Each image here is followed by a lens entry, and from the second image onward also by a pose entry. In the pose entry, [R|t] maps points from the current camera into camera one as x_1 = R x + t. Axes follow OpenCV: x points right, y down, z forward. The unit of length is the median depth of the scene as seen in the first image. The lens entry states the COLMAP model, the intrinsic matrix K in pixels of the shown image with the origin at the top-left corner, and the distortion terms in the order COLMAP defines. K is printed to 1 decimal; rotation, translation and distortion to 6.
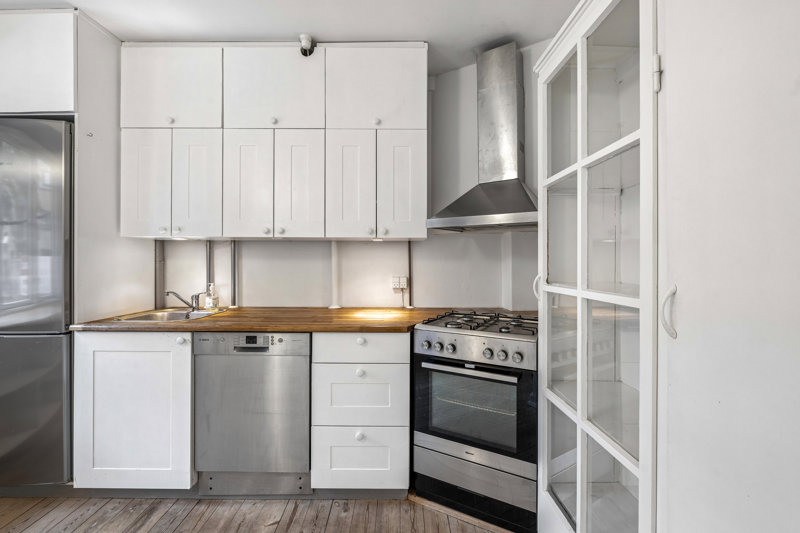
lens RADIAL K [[344.3, 0, 396.5], [0, 344.3, 265.6], [0, 0, 1]] dist [-0.001514, -0.000248]
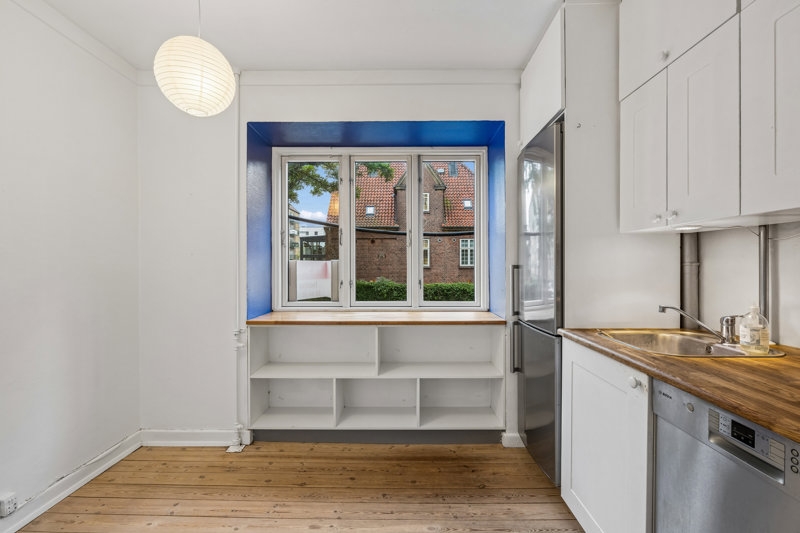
lens RADIAL K [[344.3, 0, 396.5], [0, 344.3, 265.6], [0, 0, 1]] dist [-0.001514, -0.000248]
pose [[-0.024640, 0.001813, -0.999695, 0.044329], [-0.003531, 0.999992, 0.001900, -0.006696], [0.999690, 0.003576, -0.024634, 0.547404]]
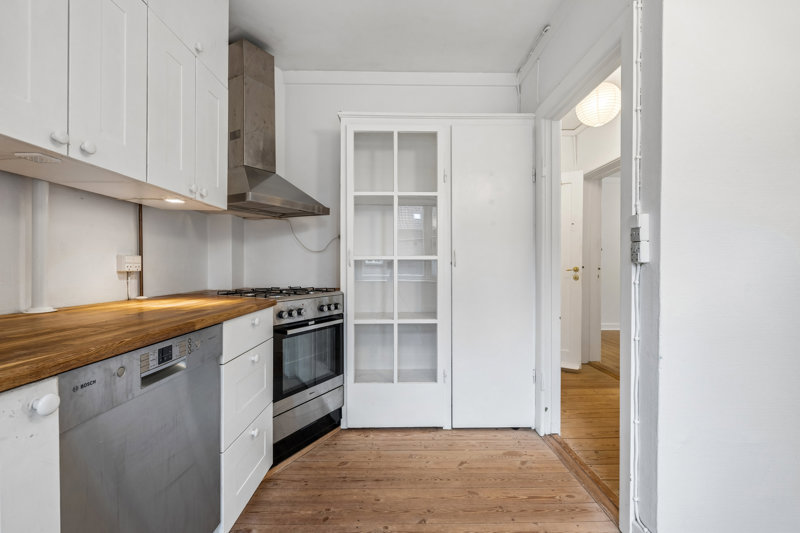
lens RADIAL K [[344.3, 0, 396.5], [0, 344.3, 265.6], [0, 0, 1]] dist [-0.001514, -0.000248]
pose [[0.002061, -0.001500, 0.999997, -0.951864], [0.007398, 0.999972, 0.001484, 0.078106], [-0.999971, 0.007395, 0.002072, 0.632473]]
